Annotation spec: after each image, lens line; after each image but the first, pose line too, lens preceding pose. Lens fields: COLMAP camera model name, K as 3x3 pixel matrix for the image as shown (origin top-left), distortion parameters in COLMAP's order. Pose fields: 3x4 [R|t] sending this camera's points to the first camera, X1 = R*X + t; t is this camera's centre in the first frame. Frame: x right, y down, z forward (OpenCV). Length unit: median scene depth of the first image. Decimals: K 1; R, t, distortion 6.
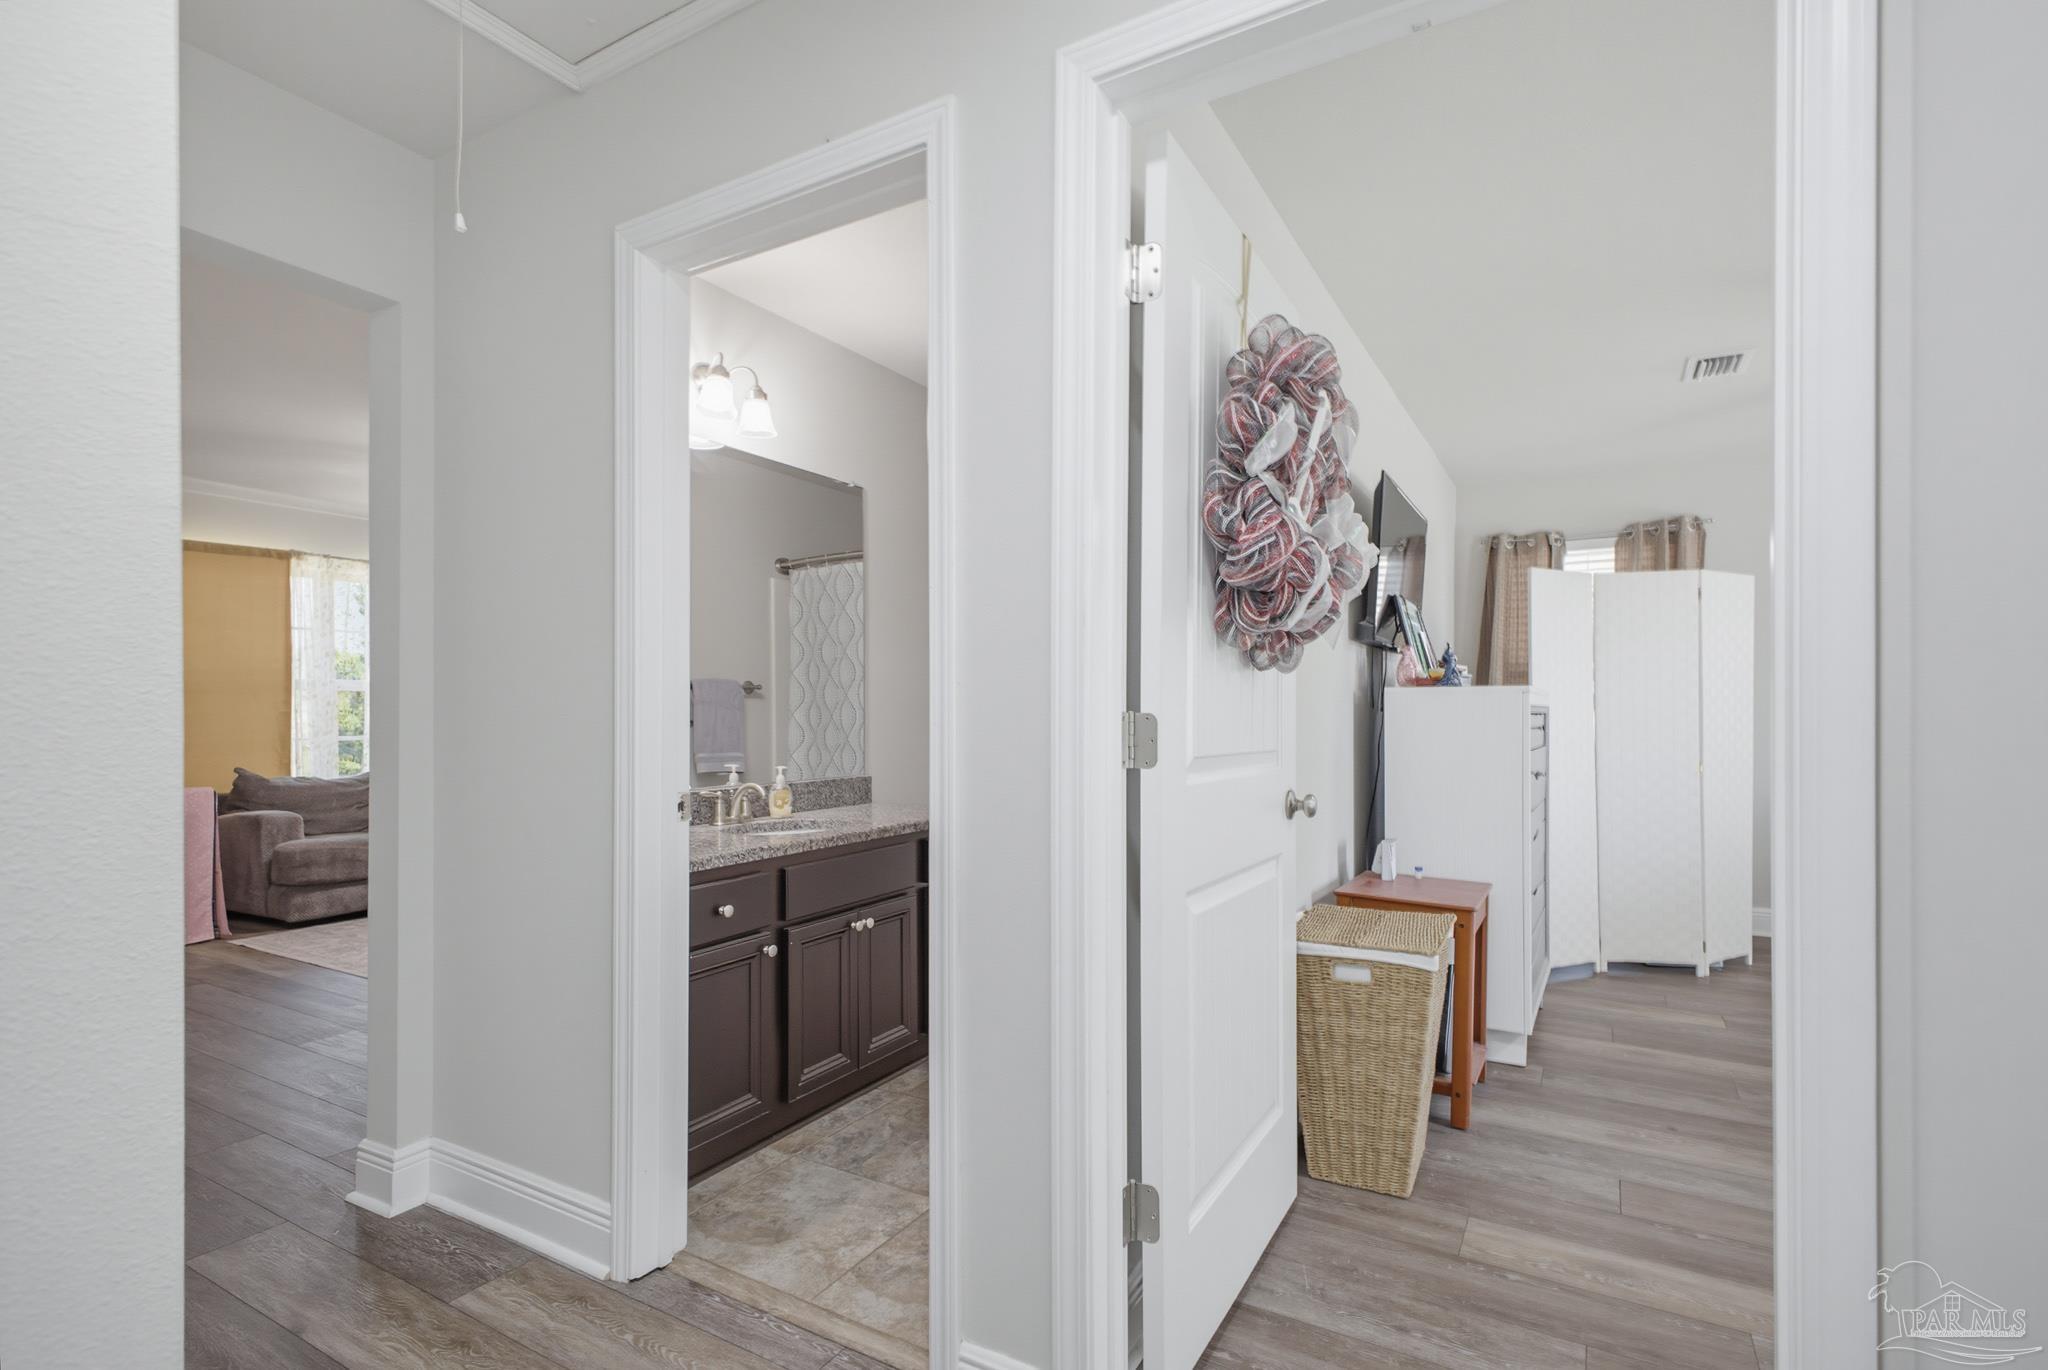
lens RADIAL K [[980.1, 0, 1020.9], [0, 980.1, 716.3], [0, 0, 1]] dist [0.007609, -0.000771]
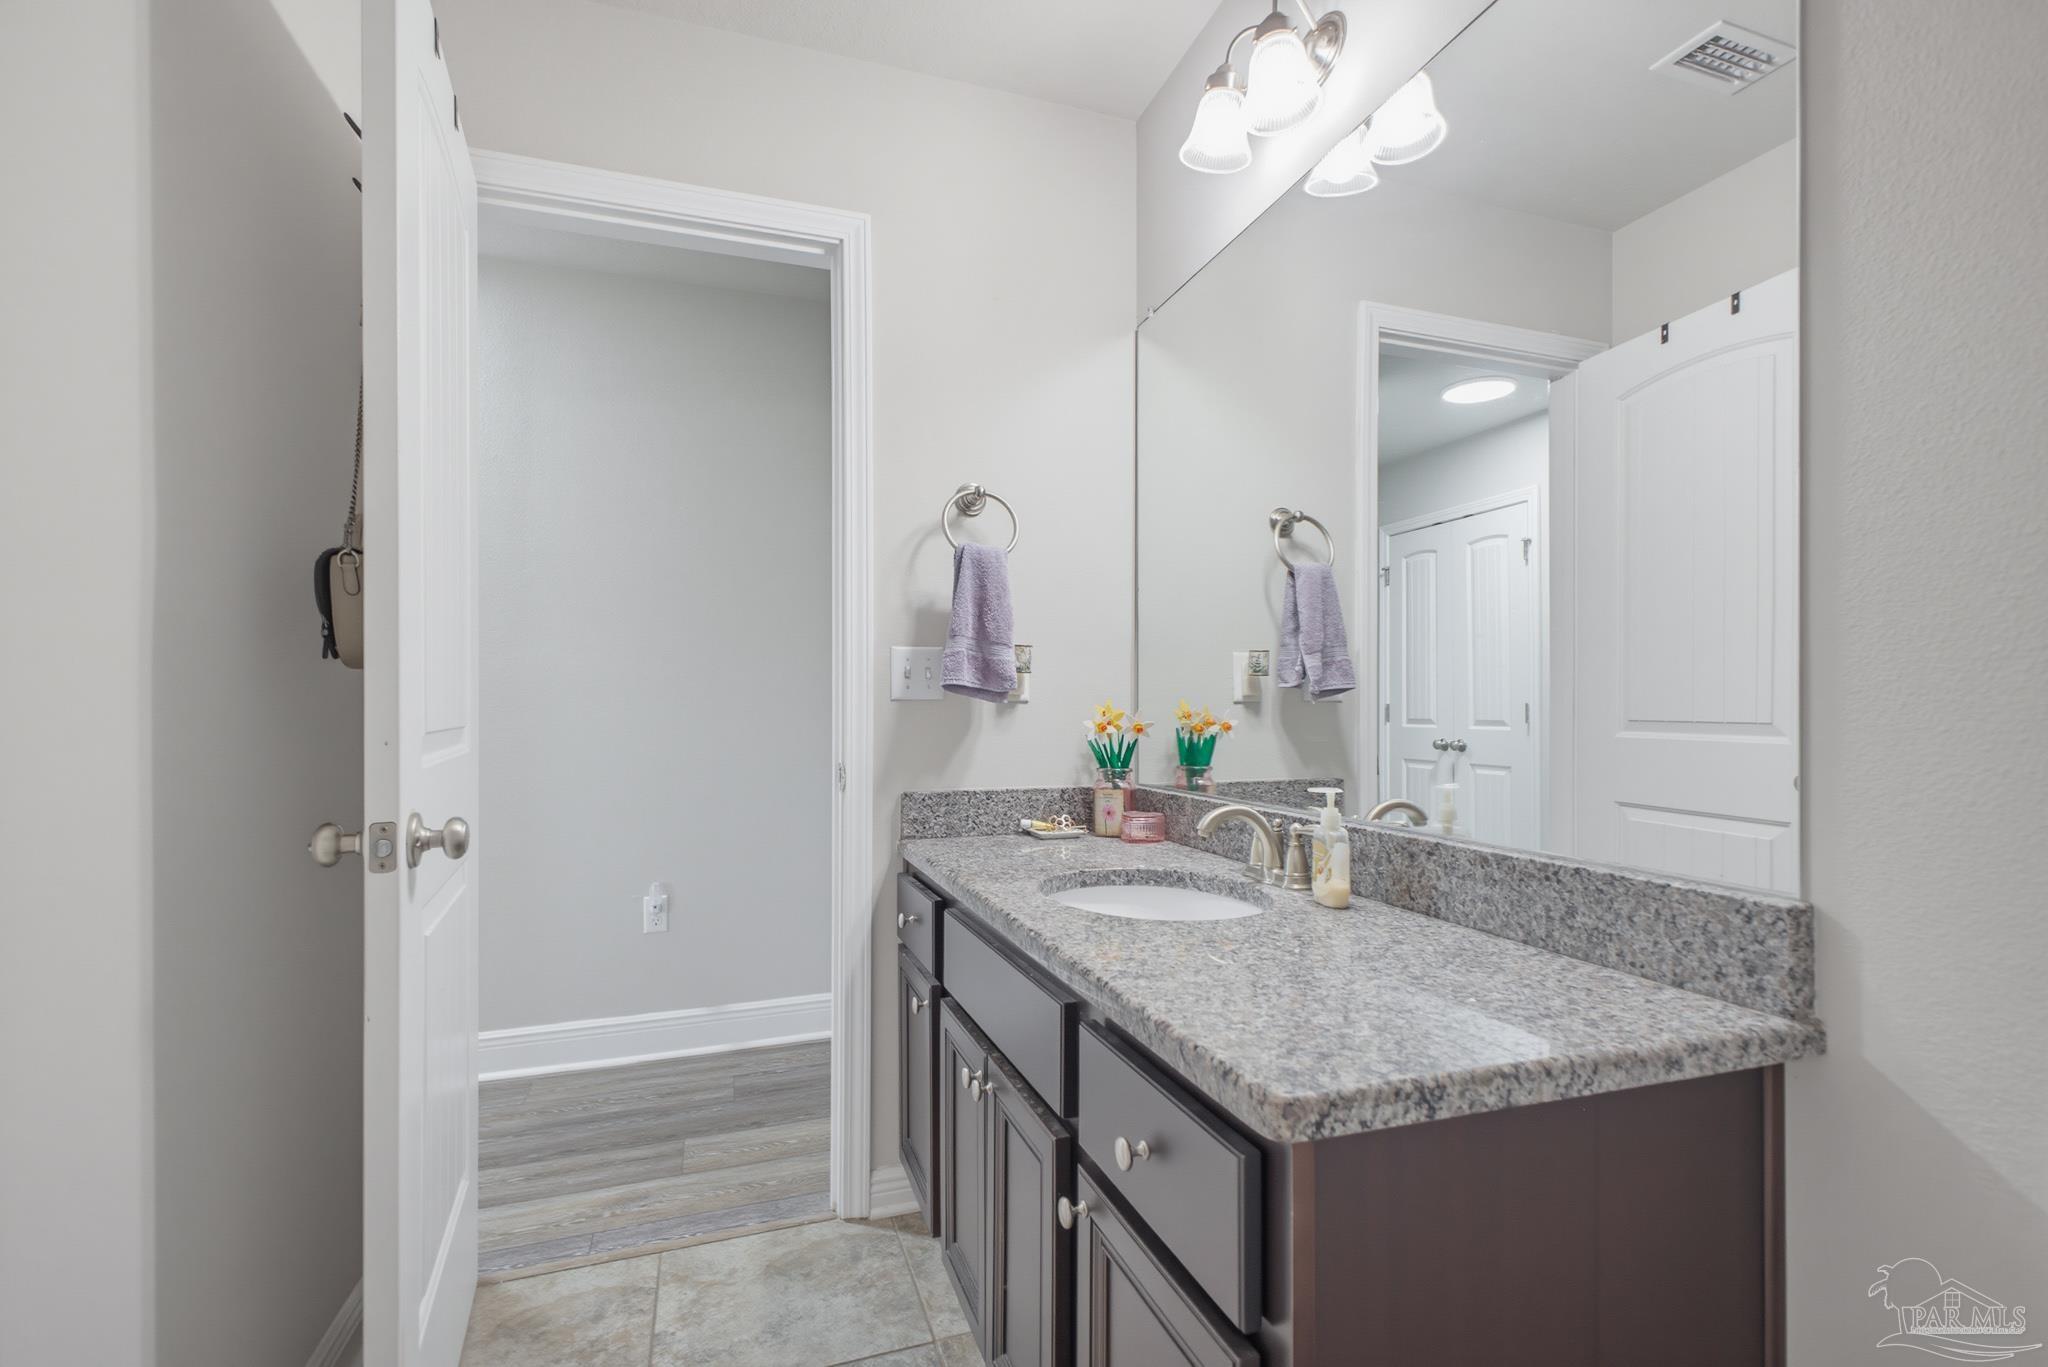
lens RADIAL K [[924.5, 0, 1022.9], [0, 924.5, 698.3], [0, 0, 1]] dist [0.011566, -0.001975]
pose [[-0.652751, -0.008695, -0.757522, 0.123388], [-0.005971, 0.999962, -0.006333, 0.009572], [0.757549, 0.000390, -0.652778, 0.855828]]
